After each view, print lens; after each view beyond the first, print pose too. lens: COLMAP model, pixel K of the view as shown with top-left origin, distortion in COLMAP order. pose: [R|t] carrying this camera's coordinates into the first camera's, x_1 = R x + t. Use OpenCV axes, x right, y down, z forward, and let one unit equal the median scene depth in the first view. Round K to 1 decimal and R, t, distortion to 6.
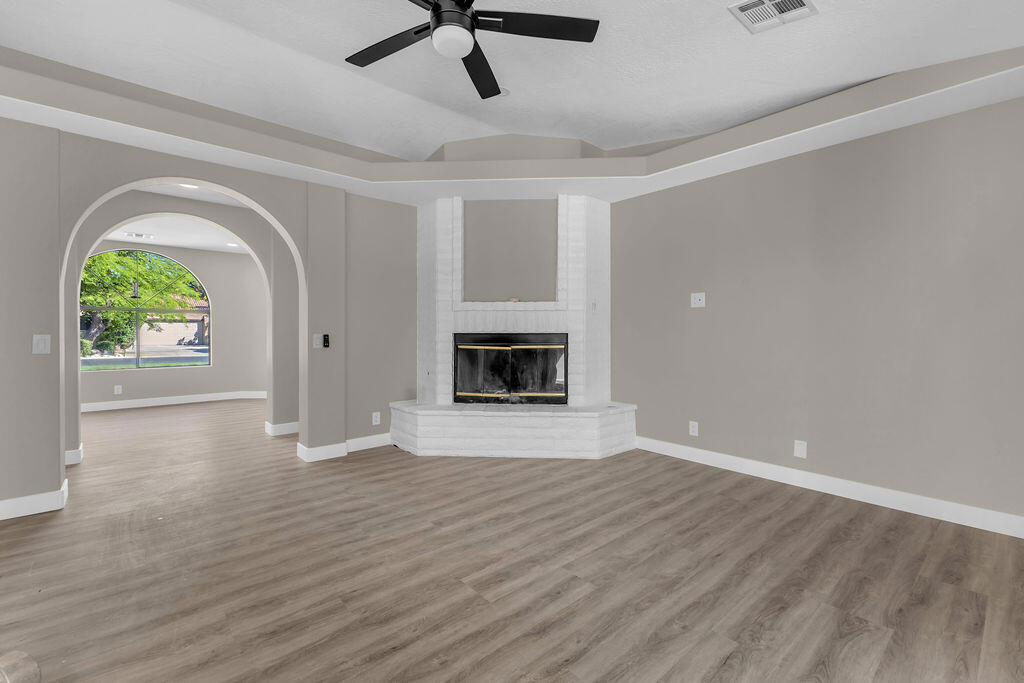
lens RADIAL K [[444.3, 0, 513.6], [0, 444.3, 331.2], [0, 0, 1]] dist [0.008593, -0.000144]
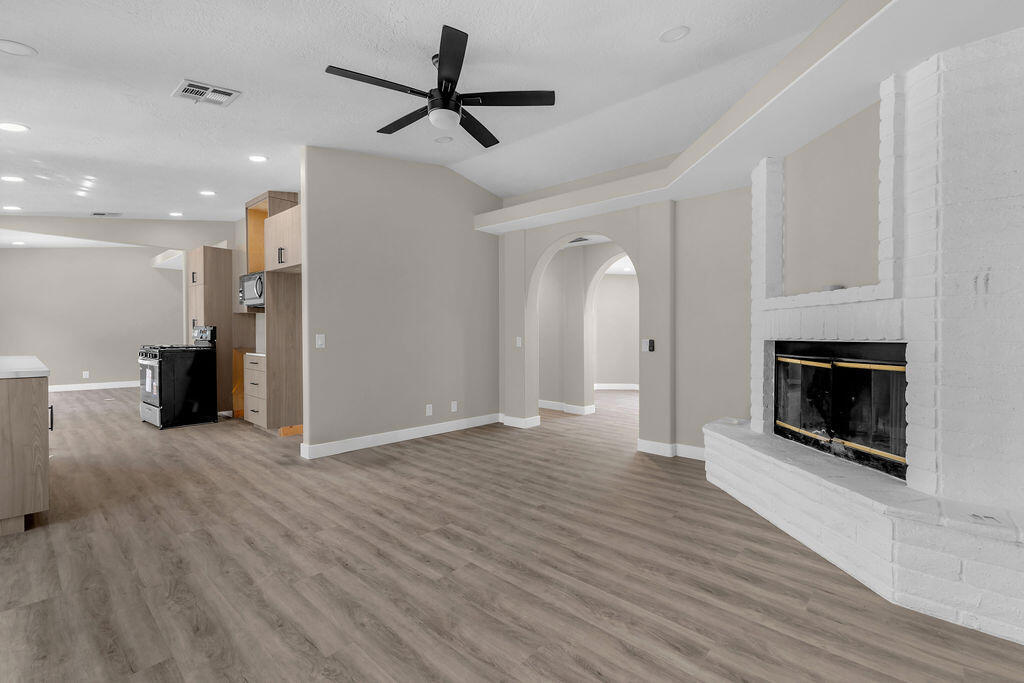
lens RADIAL K [[444.3, 0, 513.6], [0, 444.3, 331.2], [0, 0, 1]] dist [0.008593, -0.000144]
pose [[0.122020, -0.007951, -0.992496, 0.944626], [-0.012587, 0.999875, -0.009558, 0.001975], [0.992448, 0.013659, 0.121905, 0.795434]]
